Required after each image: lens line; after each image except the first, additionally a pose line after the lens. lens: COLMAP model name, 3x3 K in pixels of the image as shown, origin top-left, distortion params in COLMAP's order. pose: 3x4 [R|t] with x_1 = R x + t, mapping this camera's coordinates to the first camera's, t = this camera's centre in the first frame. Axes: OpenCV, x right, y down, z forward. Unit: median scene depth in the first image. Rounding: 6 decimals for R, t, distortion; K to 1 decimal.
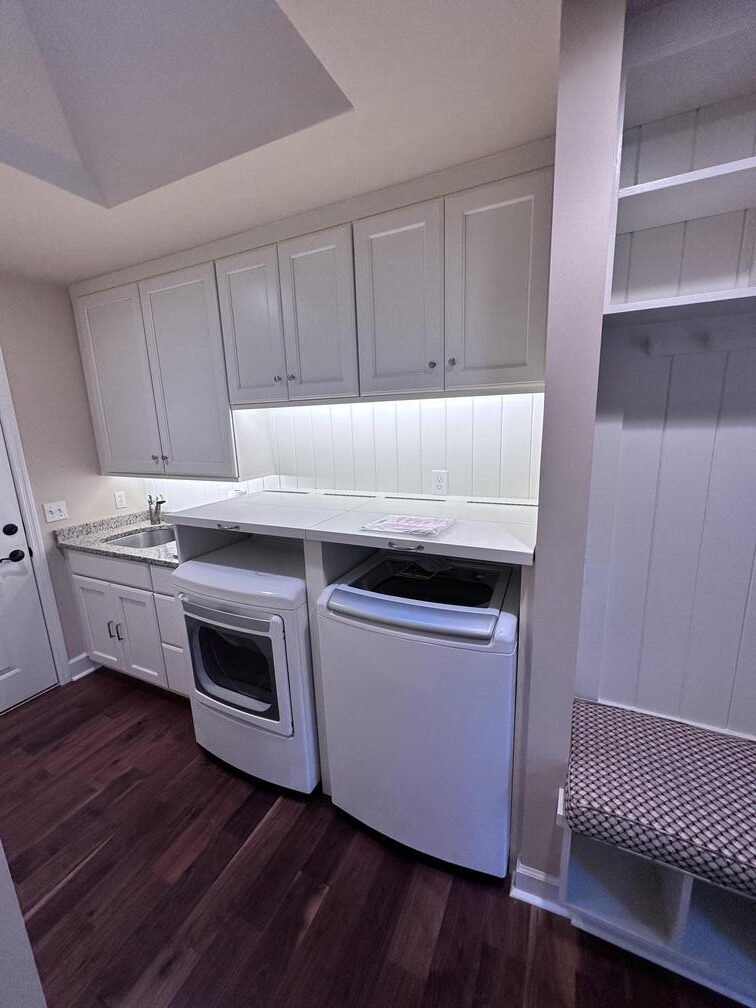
lens RADIAL K [[401.7, 0, 378.2], [0, 401.7, 503.4], [0, 0, 1]] dist [-0.004140, 0.001332]
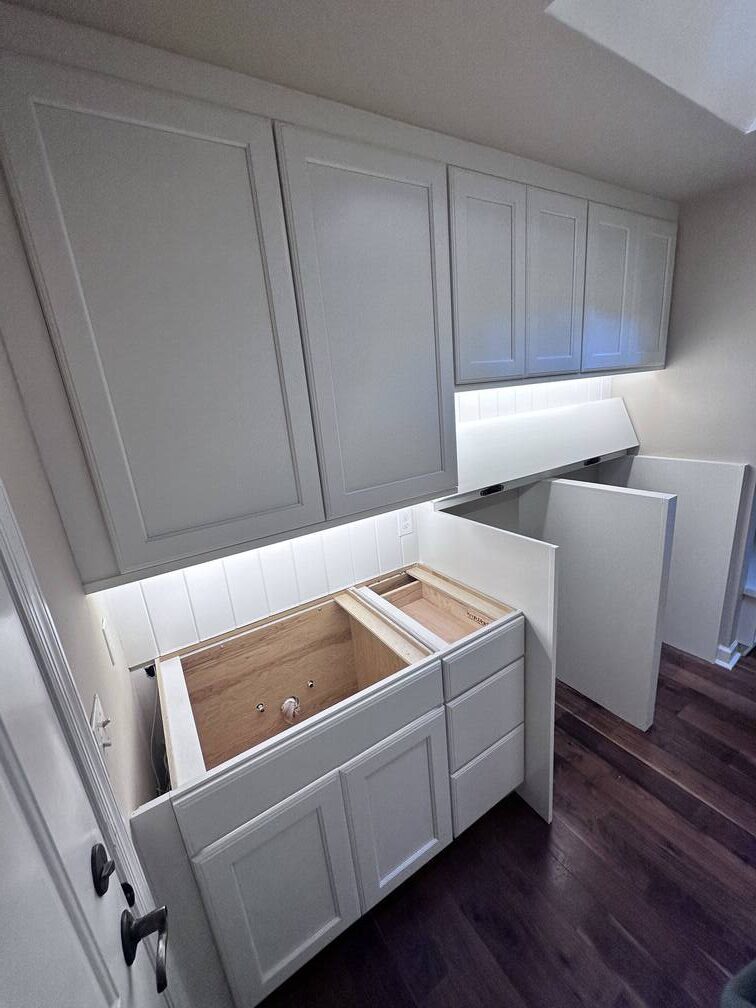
lens RADIAL K [[401.7, 0, 377.6], [0, 401.7, 503.3], [0, 0, 1]] dist [-0.004140, 0.001332]
pose [[0.537170, -0.240926, 0.808333, -1.443882], [0.244517, 0.961666, 0.124136, -0.226968], [-0.807255, 0.130969, 0.575489, 0.994348]]
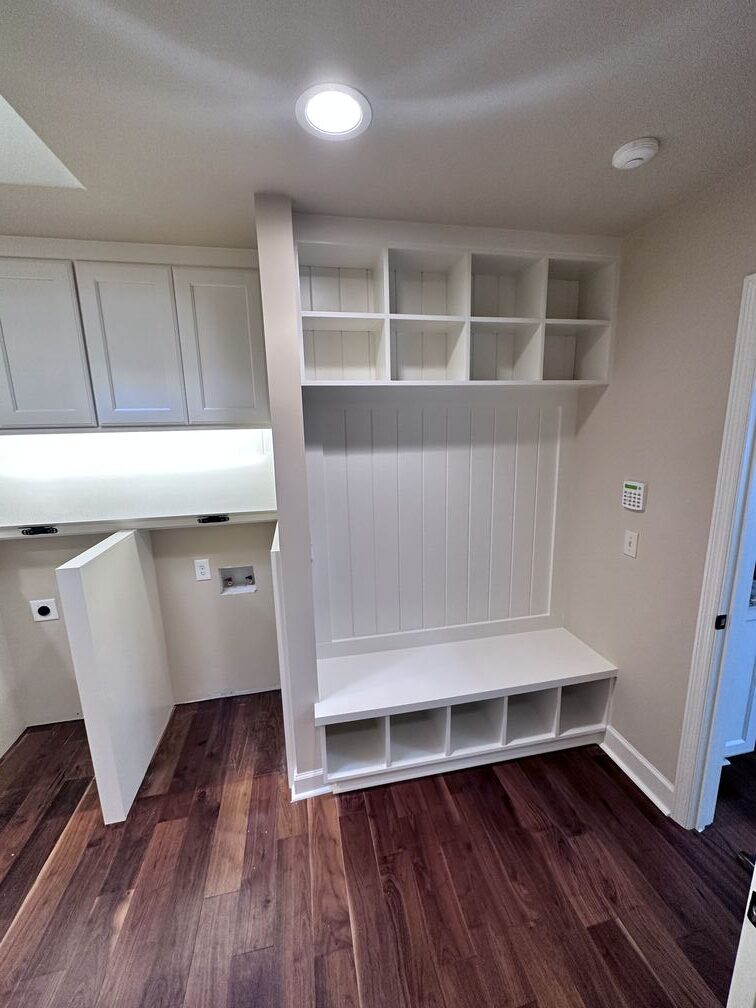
lens RADIAL K [[401.7, 0, 379.3], [0, 401.7, 502.8], [0, 0, 1]] dist [-0.004140, 0.001332]
pose [[0.796310, -0.102367, 0.596164, -0.121163], [0.118304, 0.992899, 0.012468, -0.001050], [-0.593207, 0.060600, 0.802766, -0.277807]]
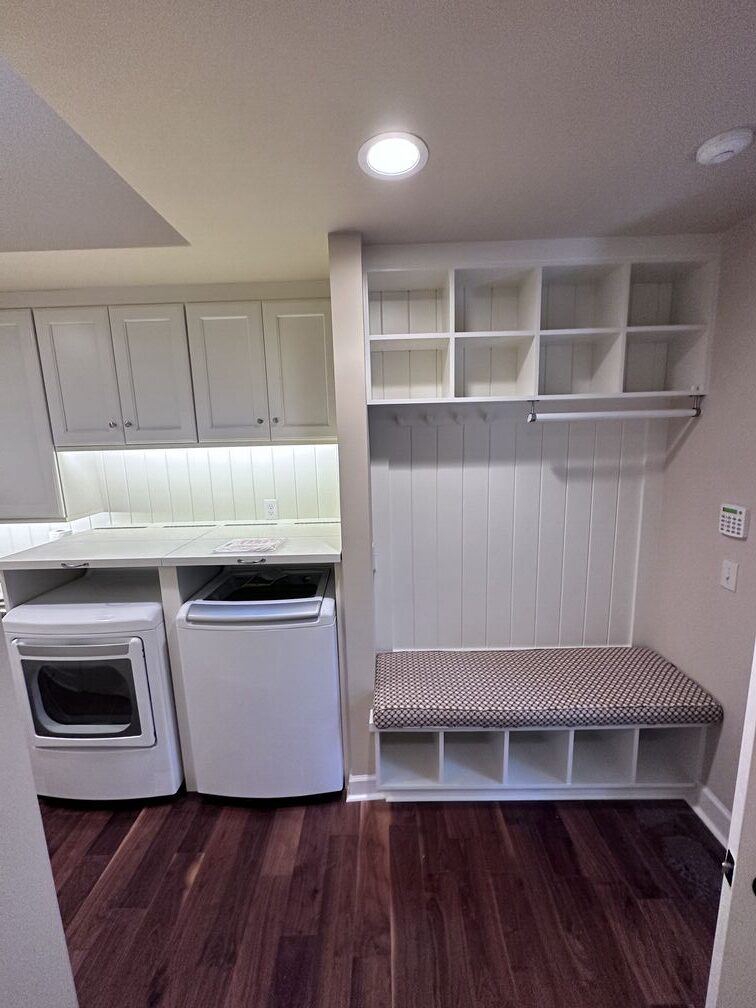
lens RADIAL K [[401.7, 0, 378.7], [0, 401.7, 503.2], [0, 0, 1]] dist [-0.004140, 0.001332]
pose [[0.906539, -0.061065, 0.417681, -0.079106], [0.082008, 0.996106, -0.032361, -0.005401], [-0.414078, 0.063589, 0.908017, -0.338410]]
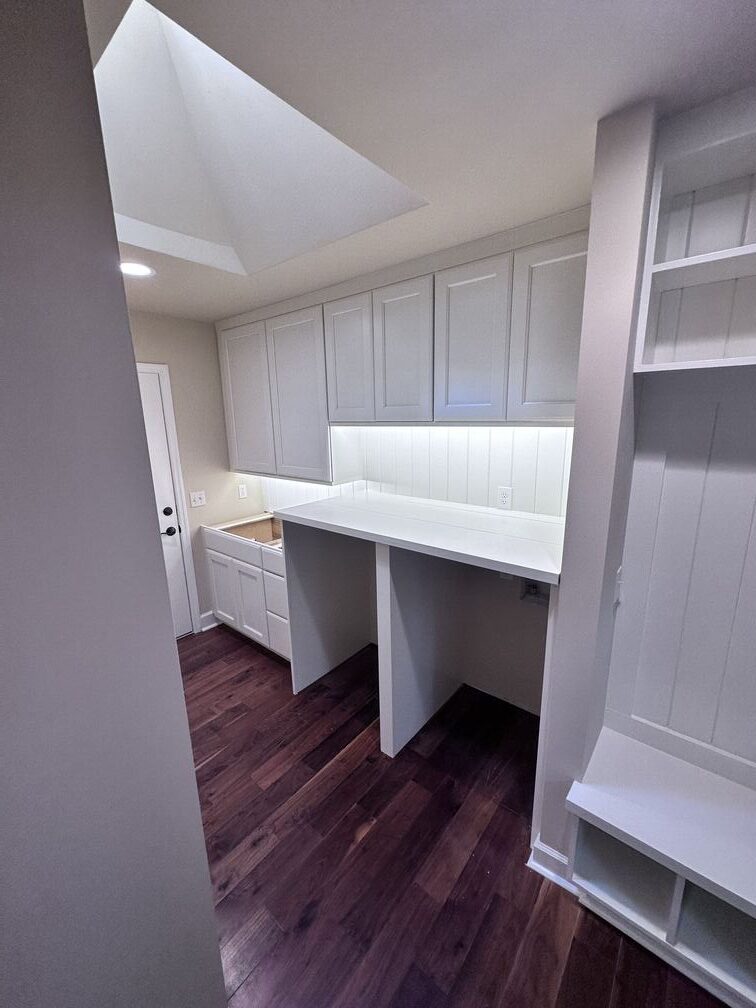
lens RADIAL K [[401.7, 0, 379.1], [0, 401.7, 502.9], [0, 0, 1]] dist [-0.004140, 0.001332]
pose [[0.969852, 0.066154, -0.234542, 0.102856], [-0.061734, 0.997750, 0.026146, -0.060425], [0.235744, -0.010879, 0.971754, -0.186987]]
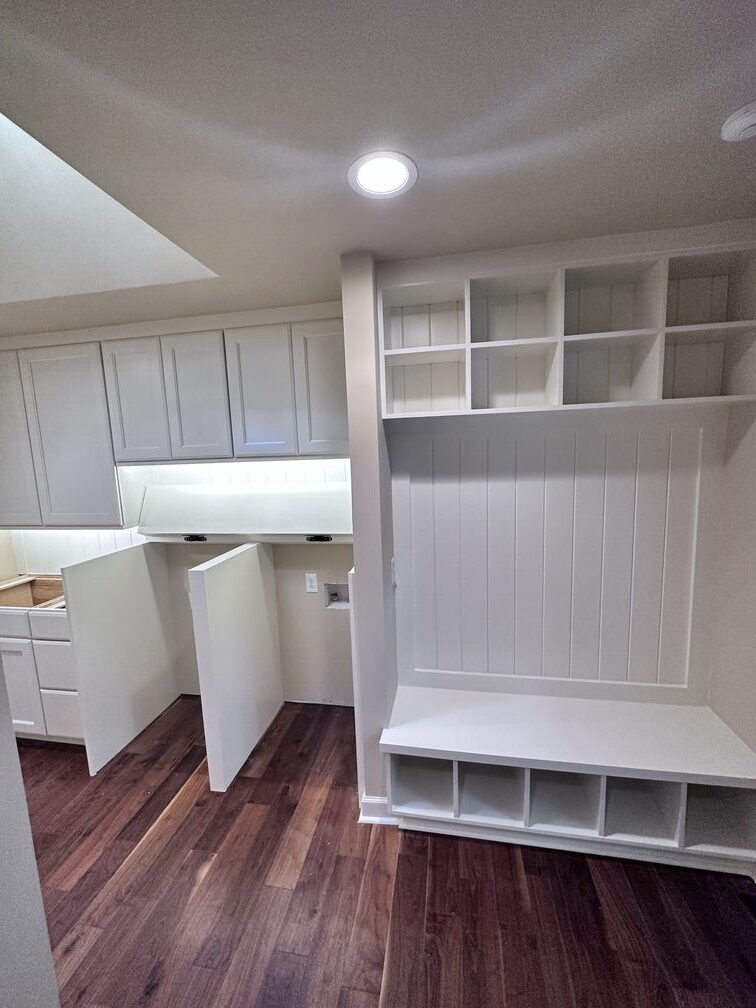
lens RADIAL K [[401.7, 0, 378.5], [0, 401.7, 503.2], [0, 0, 1]] dist [-0.004140, 0.001332]
pose [[0.963304, -0.035750, 0.266020, 0.060389], [0.058262, 0.995310, -0.077218, 0.002074], [-0.262011, 0.089884, 0.960870, -0.380466]]
